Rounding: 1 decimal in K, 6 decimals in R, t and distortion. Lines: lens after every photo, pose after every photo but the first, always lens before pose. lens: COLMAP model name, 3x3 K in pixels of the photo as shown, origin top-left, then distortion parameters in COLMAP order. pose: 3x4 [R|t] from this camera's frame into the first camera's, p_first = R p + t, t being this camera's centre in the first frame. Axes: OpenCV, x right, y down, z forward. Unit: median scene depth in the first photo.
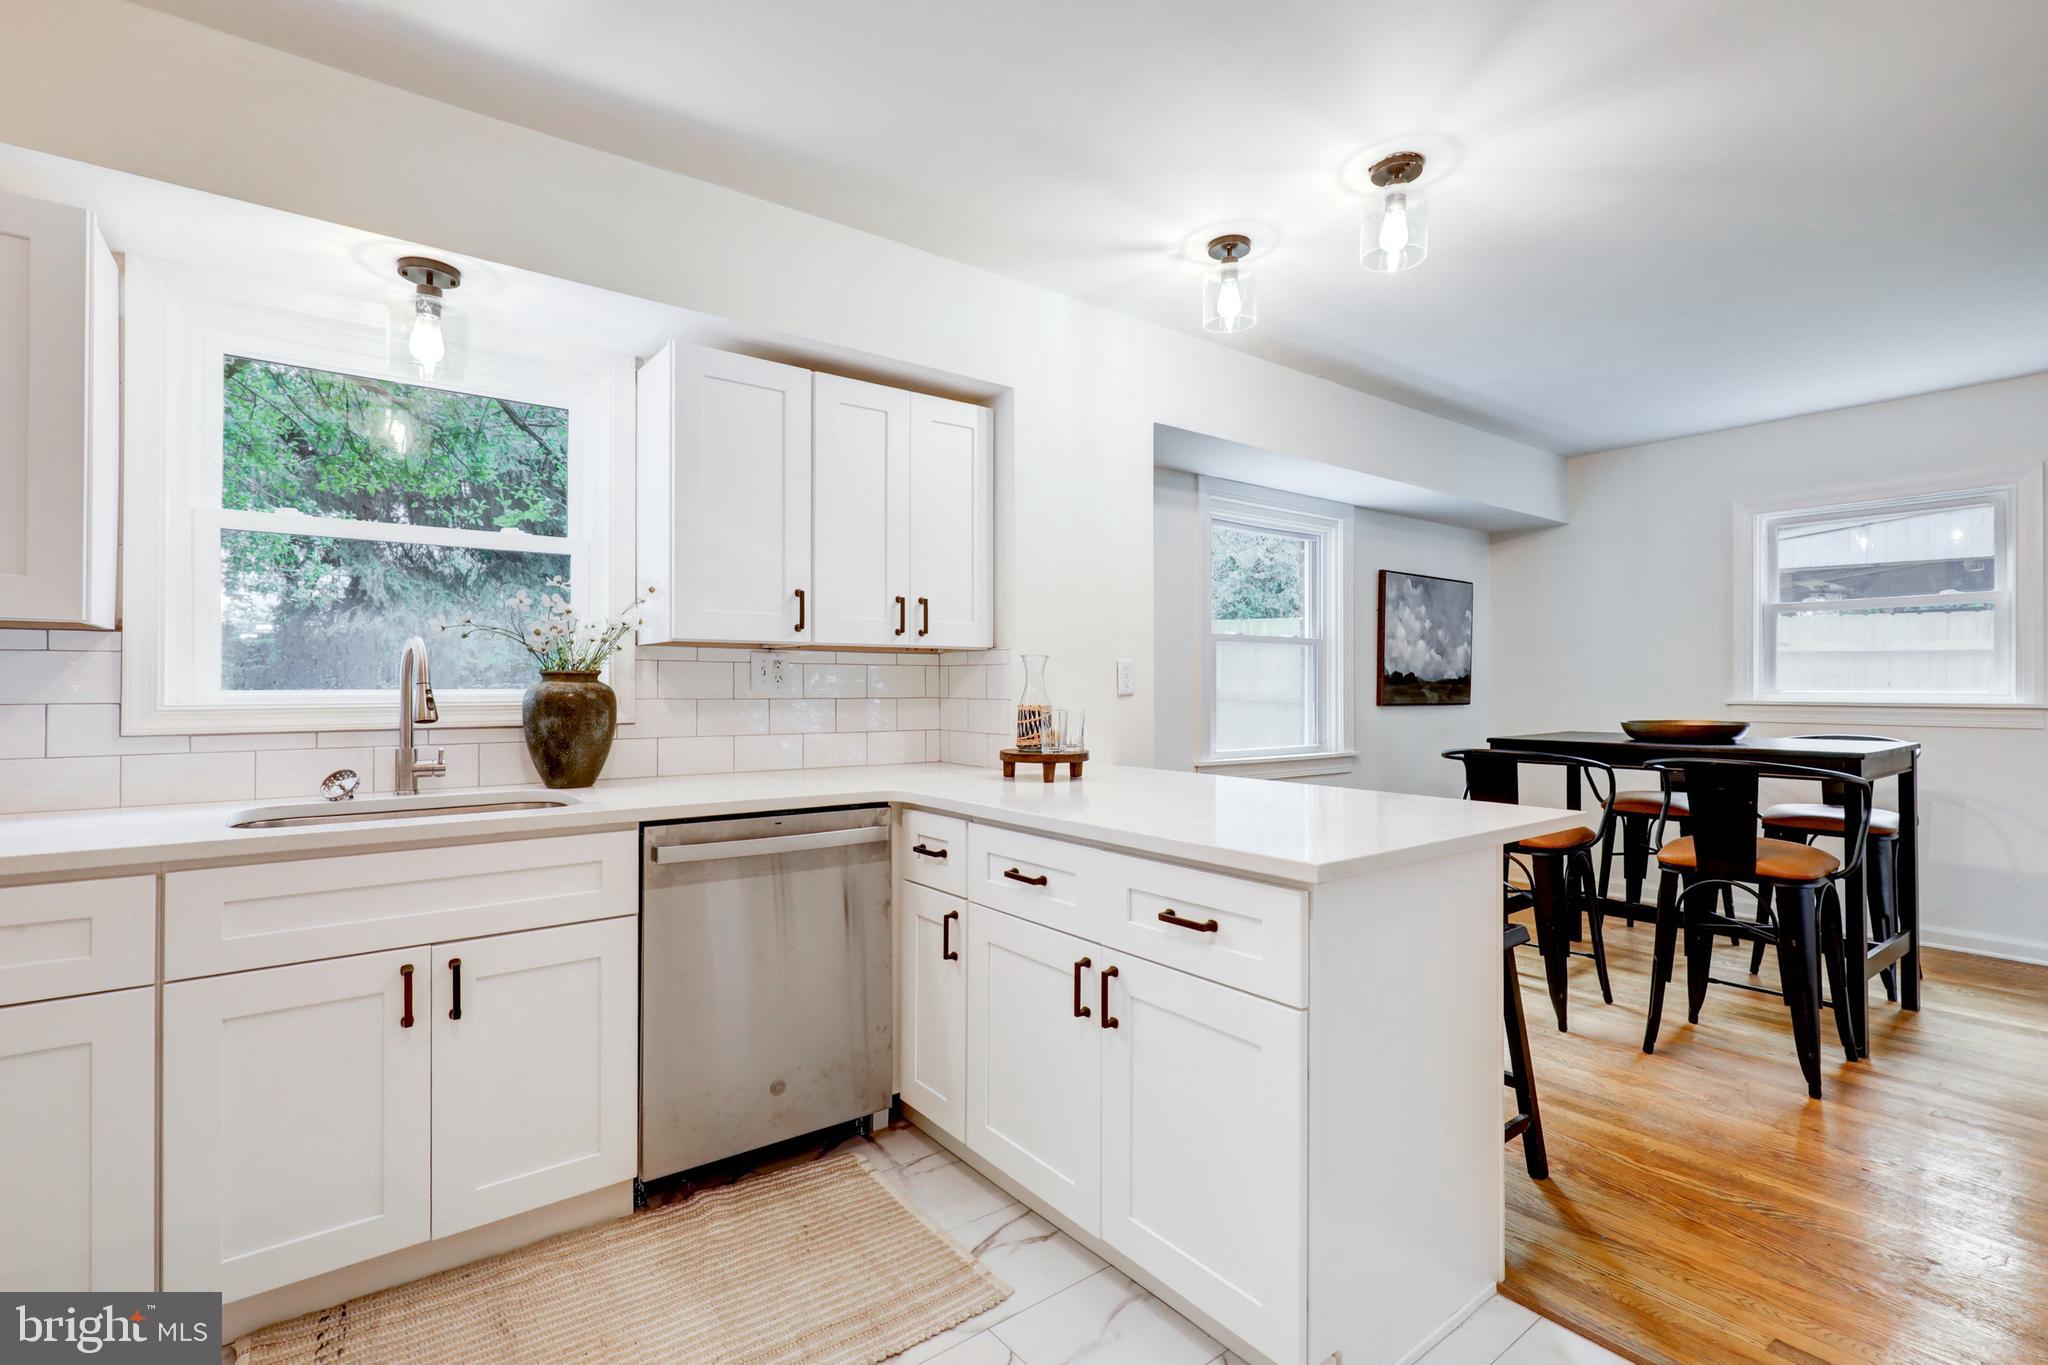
lens RADIAL K [[930.5, 0, 1026.9], [0, 930.5, 676.9], [0, 0, 1]] dist [-0.002989, 0.000025]
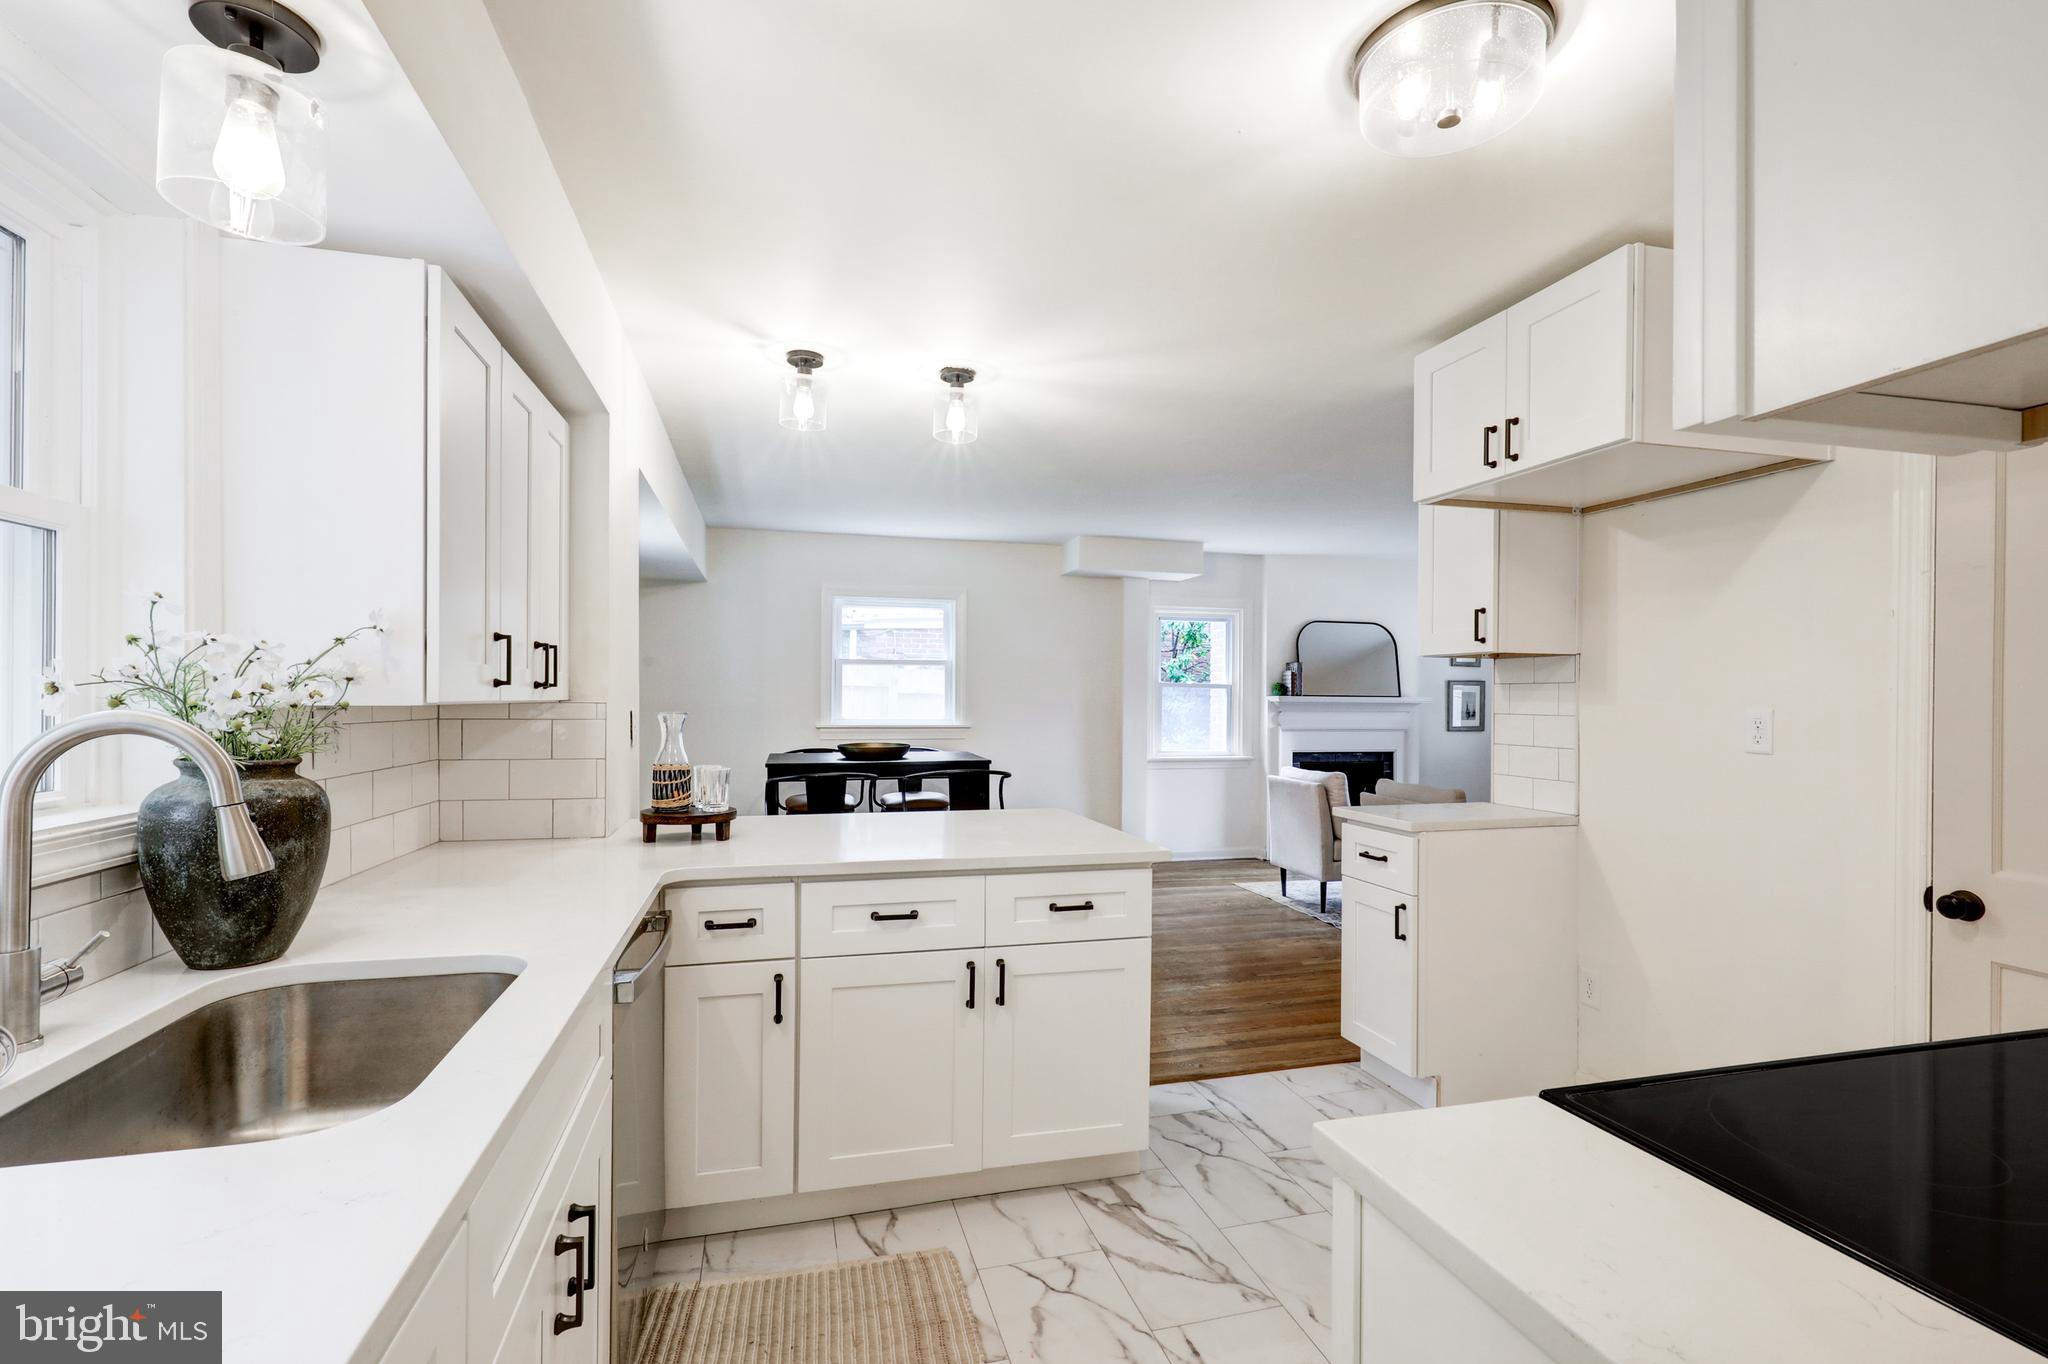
lens RADIAL K [[959.0, 0, 1021.7], [0, 959.0, 687.1], [0, 0, 1]] dist [-0.001748, -0.000069]
pose [[0.381288, 0.010046, 0.924402, -0.521510], [-0.013794, 0.999891, -0.005177, -0.033697], [-0.924353, -0.010777, 0.381385, 0.194918]]
